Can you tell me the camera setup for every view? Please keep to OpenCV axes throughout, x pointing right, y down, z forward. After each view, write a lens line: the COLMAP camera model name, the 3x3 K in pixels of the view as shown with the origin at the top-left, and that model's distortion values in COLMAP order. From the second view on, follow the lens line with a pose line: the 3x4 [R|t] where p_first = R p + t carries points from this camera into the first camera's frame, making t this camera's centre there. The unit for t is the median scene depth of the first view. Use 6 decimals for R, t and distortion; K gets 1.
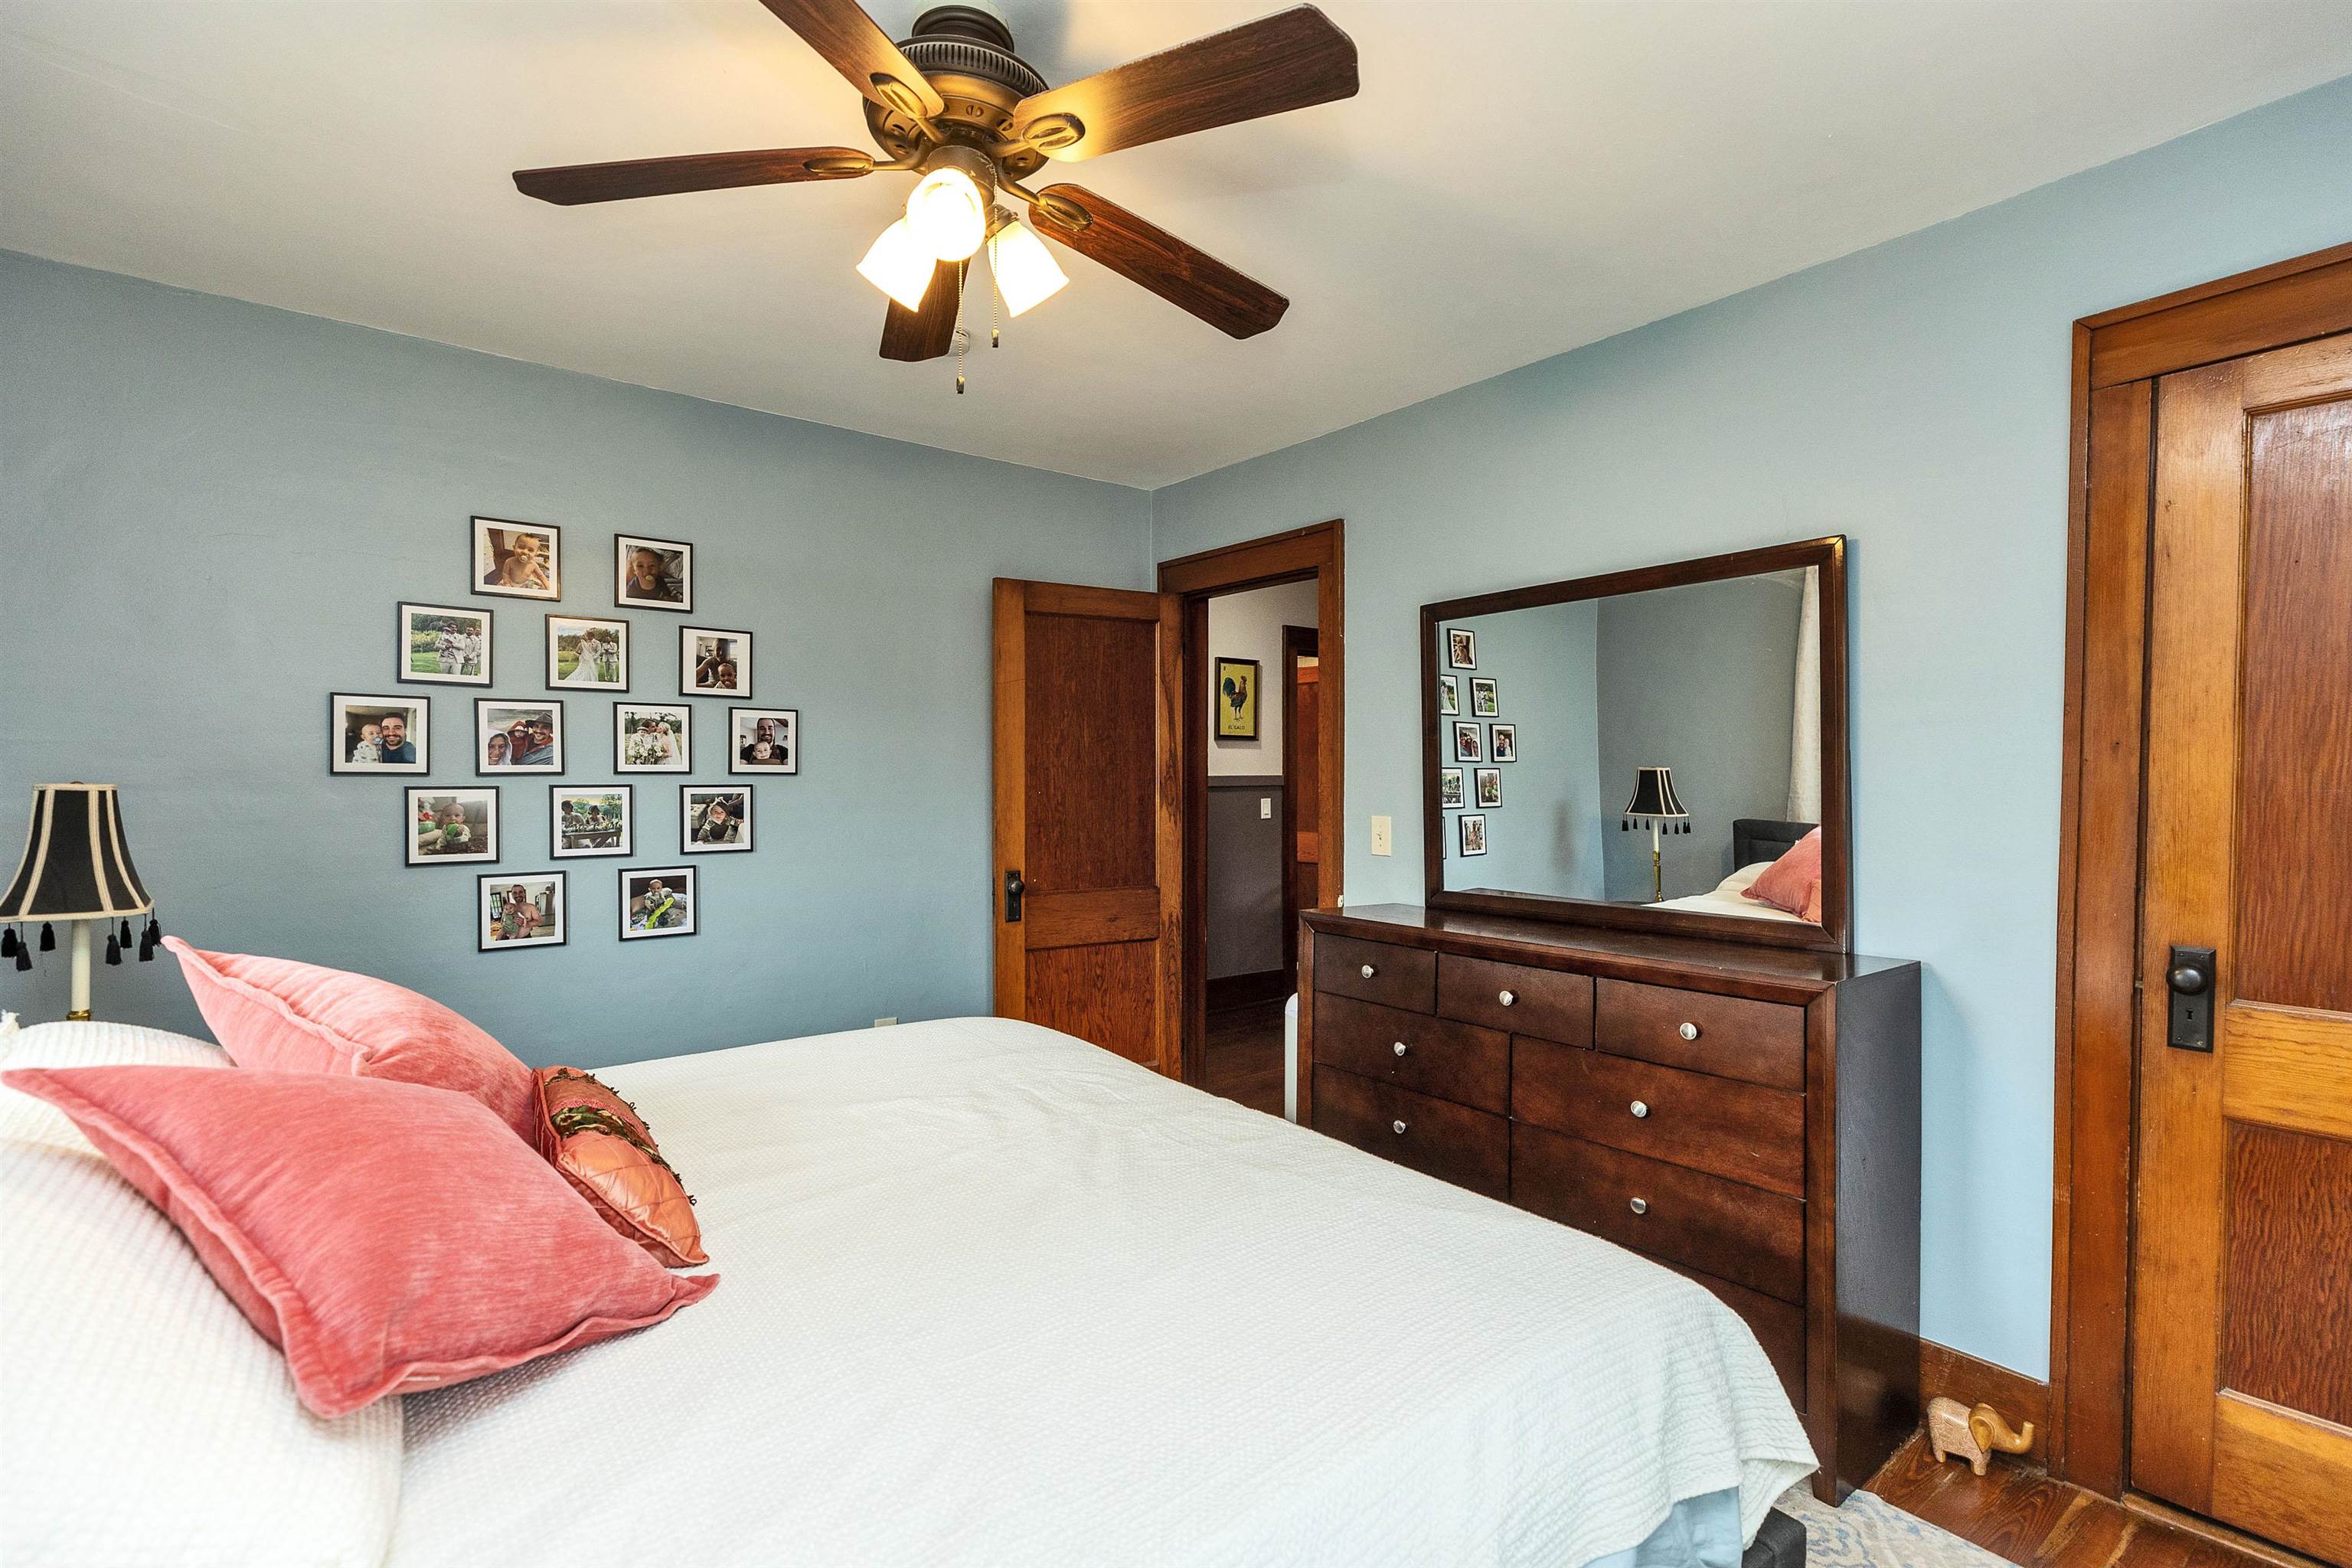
lens RADIAL K [[1081.8, 0, 1185.3], [0, 1081.8, 780.6], [0, 0, 1]] dist [0.001273, 0.006845]
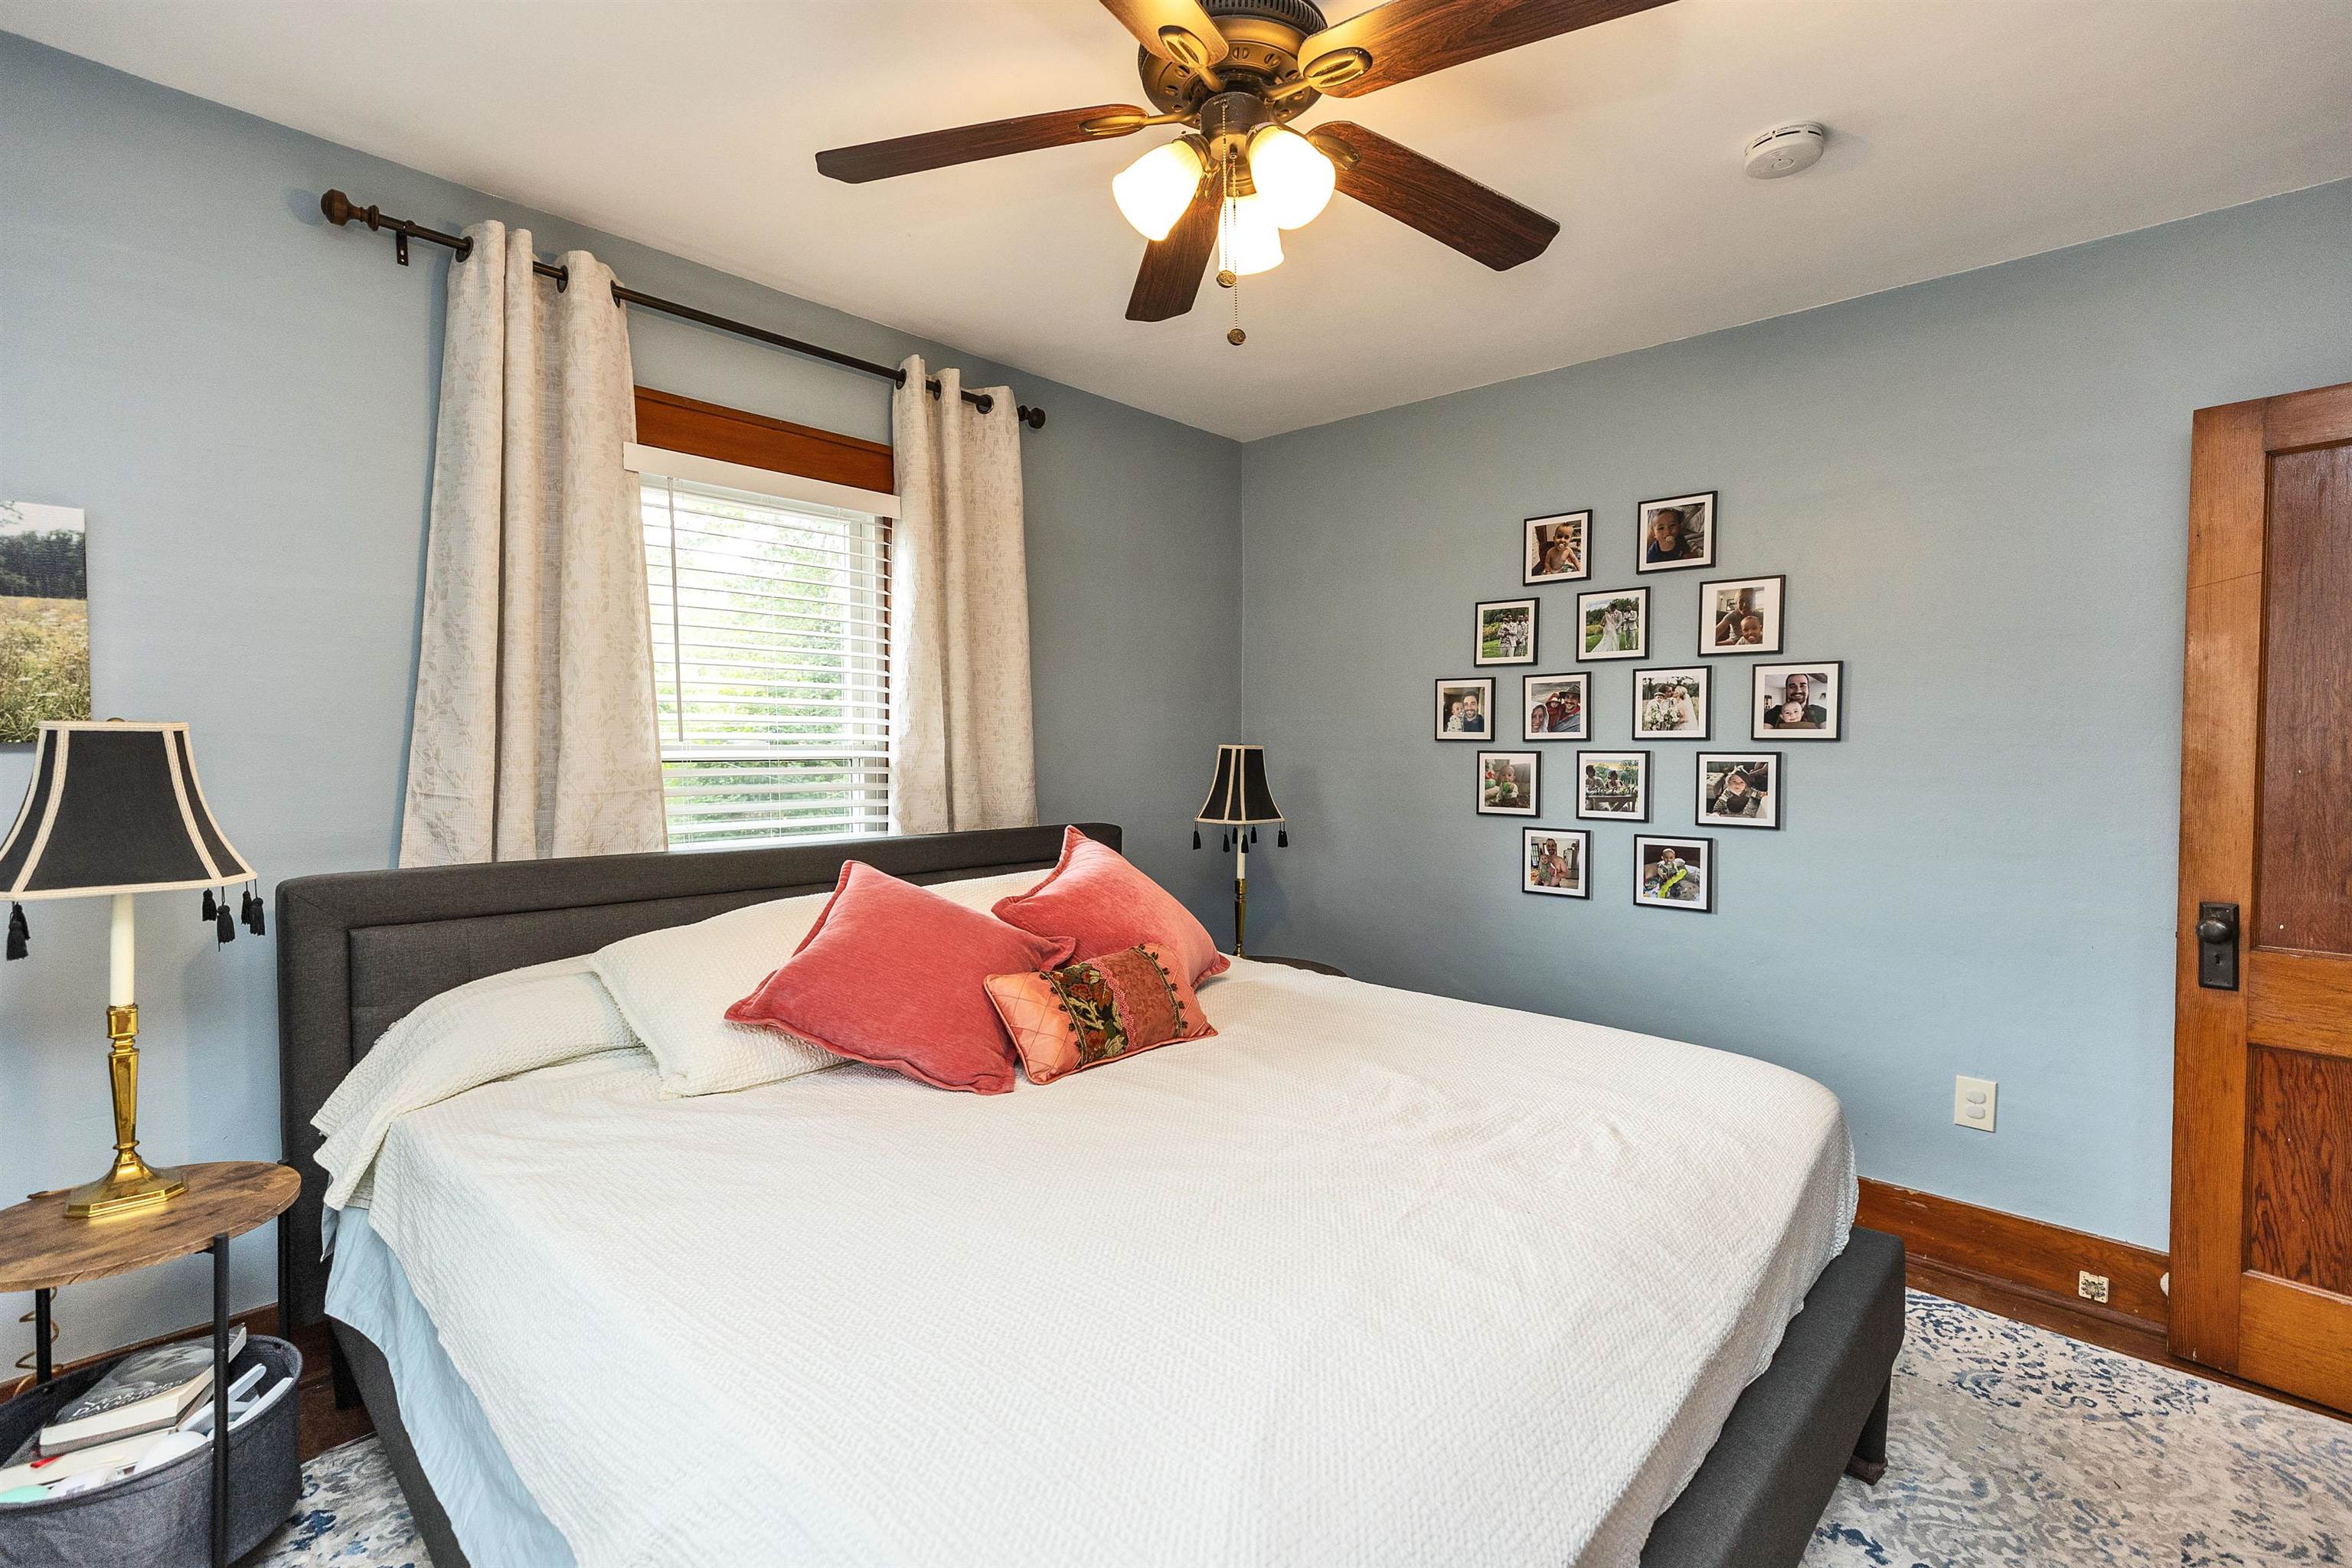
lens RADIAL K [[1081.8, 0, 1185.3], [0, 1081.8, 780.6], [0, 0, 1]] dist [0.001273, 0.006845]
pose [[0.147207, 0.029133, -0.988677, 0.415941], [-0.010945, 0.999553, 0.027824, 0.008128], [0.989045, 0.006725, 0.147461, 0.434145]]
